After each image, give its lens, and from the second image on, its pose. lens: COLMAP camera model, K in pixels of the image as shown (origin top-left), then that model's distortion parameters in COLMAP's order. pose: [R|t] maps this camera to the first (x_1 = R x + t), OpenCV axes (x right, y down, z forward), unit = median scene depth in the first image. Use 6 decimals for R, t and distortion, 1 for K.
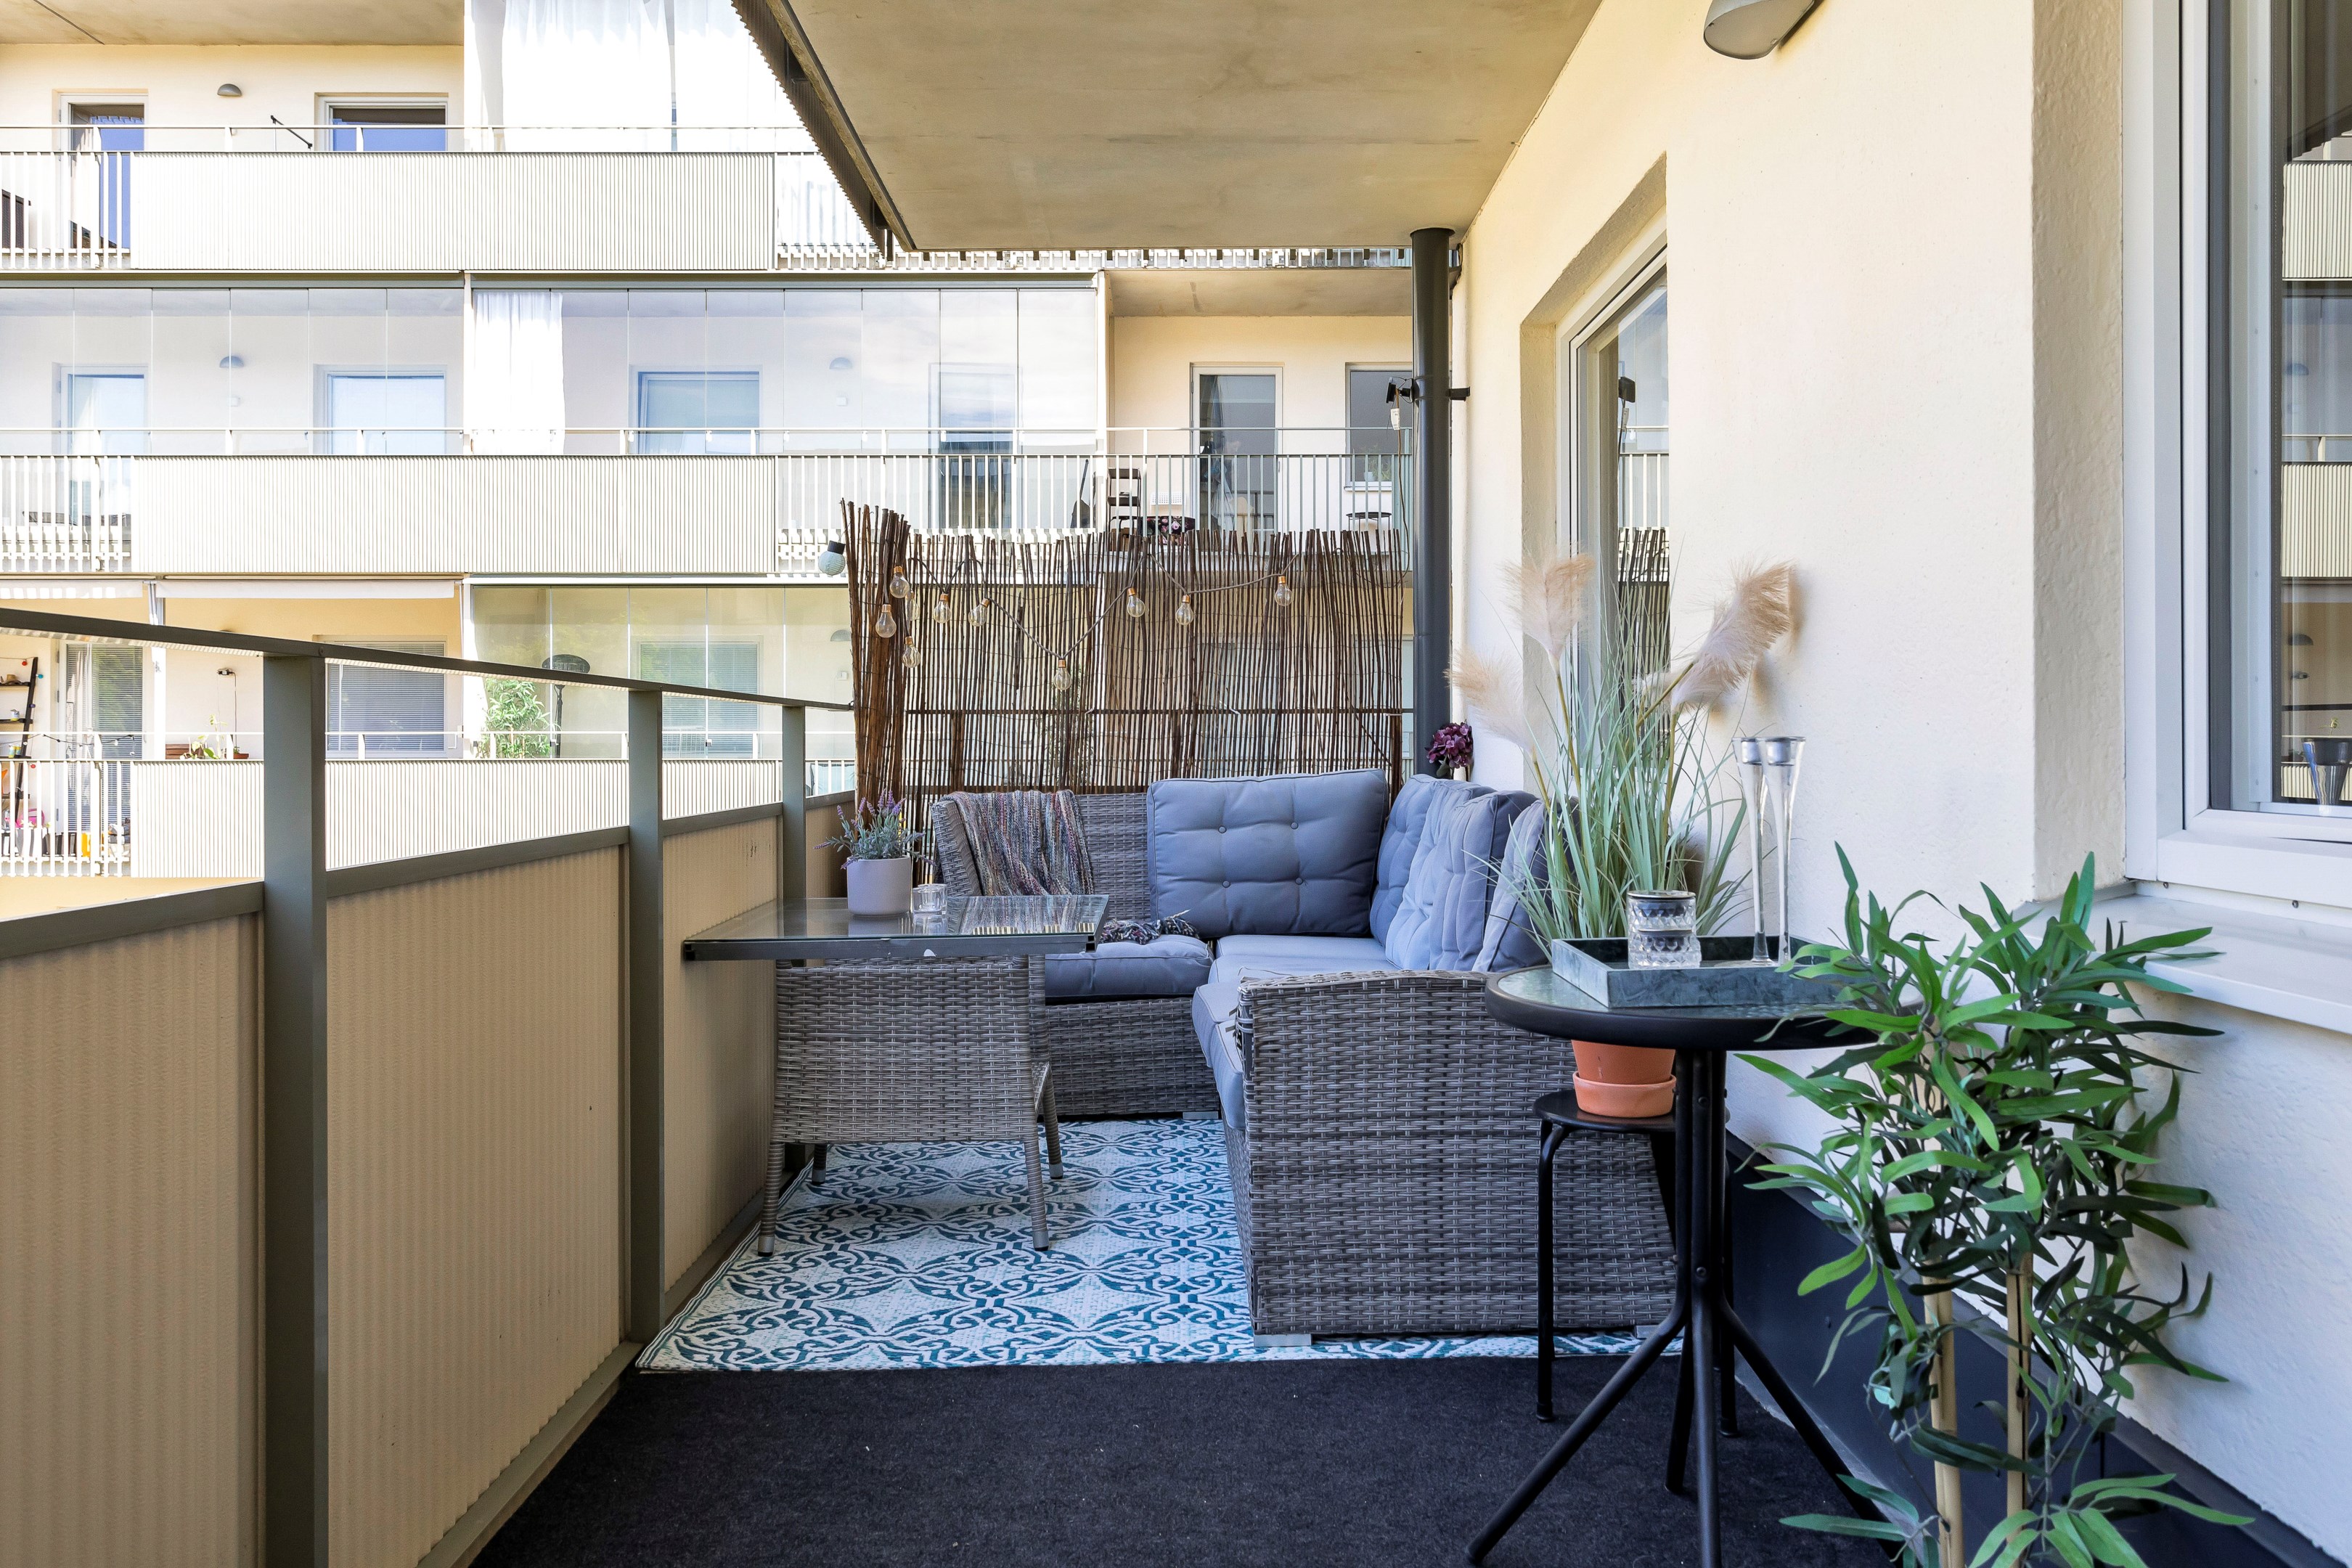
lens RADIAL K [[1752.0, 0, 1172.1], [0, 1752.0, 747.1], [0, 0, 1]] dist [0.000416, 0.000515]
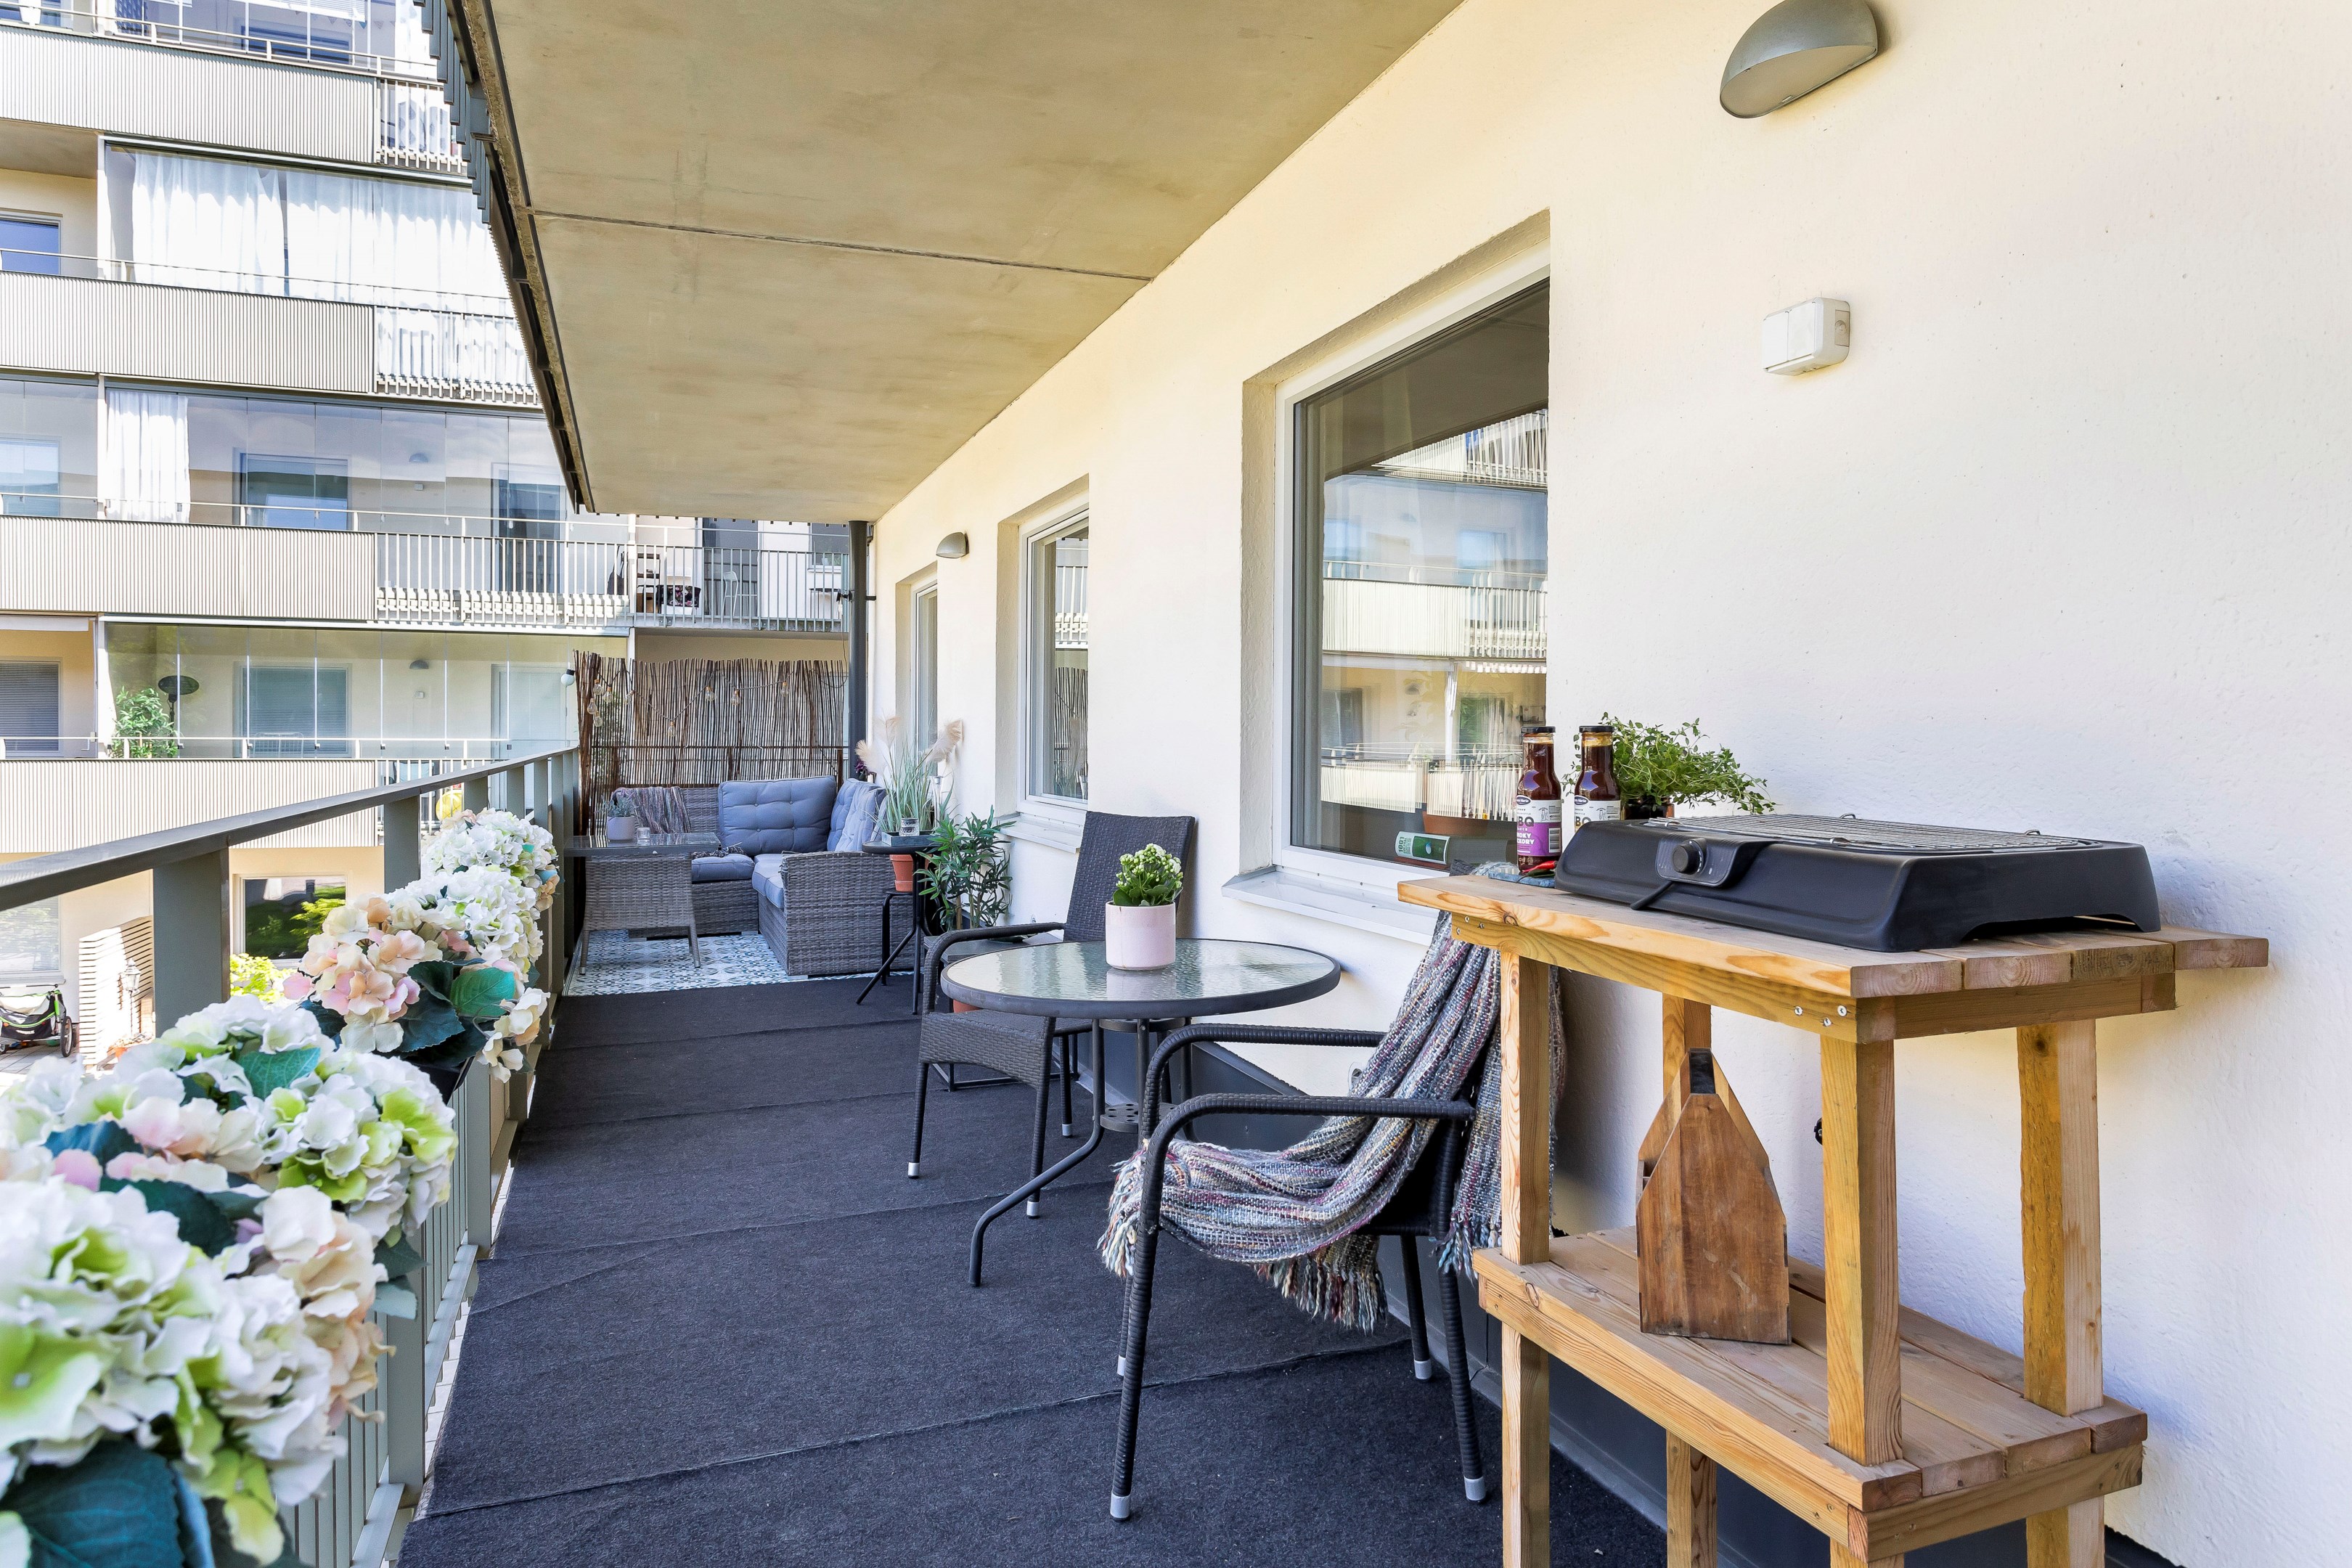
lens RADIAL K [[1599.1, 0, 1168.0], [0, 1599.1, 735.4], [0, 0, 1]] dist [-0.005180, 0.034411]
pose [[0.947528, 0.004796, 0.319638, -0.114119], [-0.004873, 0.999988, -0.000560, -0.036689], [-0.319637, -0.001027, 0.947540, -0.955023]]
